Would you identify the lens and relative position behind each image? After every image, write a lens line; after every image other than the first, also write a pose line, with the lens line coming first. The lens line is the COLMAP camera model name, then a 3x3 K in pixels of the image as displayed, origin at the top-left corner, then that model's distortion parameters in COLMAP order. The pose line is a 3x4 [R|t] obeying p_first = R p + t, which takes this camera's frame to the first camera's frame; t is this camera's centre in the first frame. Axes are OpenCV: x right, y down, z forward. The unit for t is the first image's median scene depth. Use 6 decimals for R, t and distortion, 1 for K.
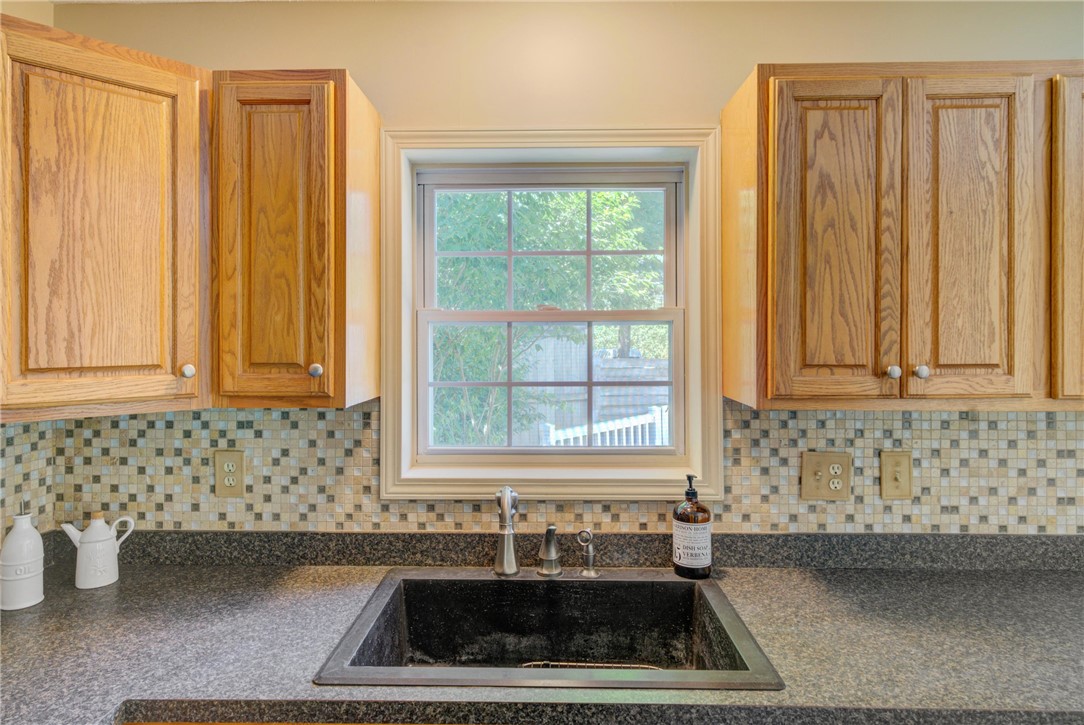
lens RADIAL K [[633.6, 0, 540.7], [0, 633.6, 337.6], [0, 0, 1]] dist [0.005412, 0.000605]
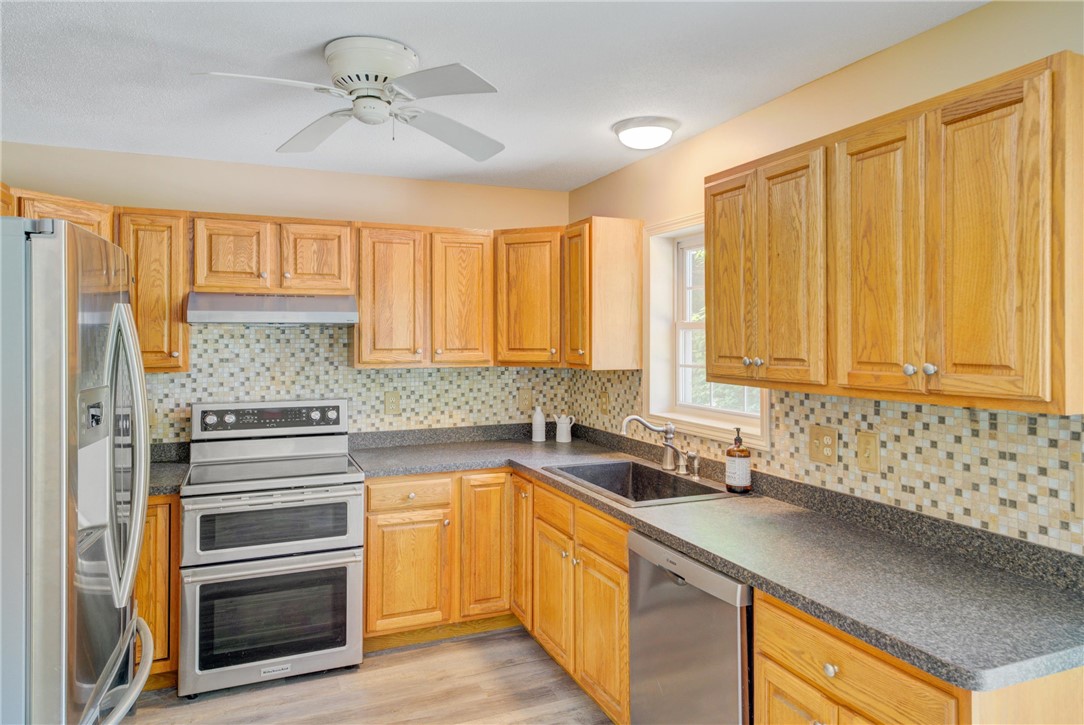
lens RADIAL K [[697.3, 0, 541.7], [0, 697.3, 336.3], [0, 0, 1]] dist [0.001087, -0.000723]
pose [[0.412199, 0.001939, -0.911092, 1.525684], [-0.003753, 0.999993, 0.000430, -0.005459], [0.911086, 0.003242, 0.412204, -0.131964]]
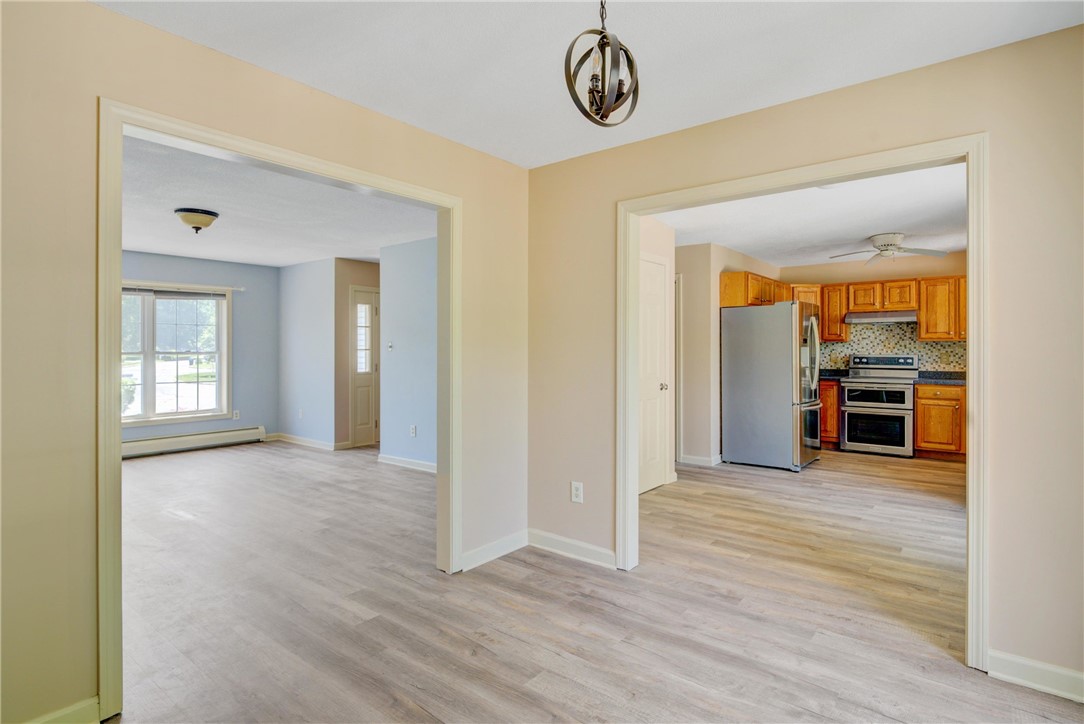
lens RADIAL K [[566.8, 0, 539.2], [0, 566.8, 348.8], [0, 0, 1]] dist [-0.000018, -0.000028]
pose [[-0.608425, 0.001626, -0.793610, 4.106820], [-0.000511, 0.999997, 0.002440, 0.138520], [0.793611, 0.001890, -0.608423, 0.514382]]
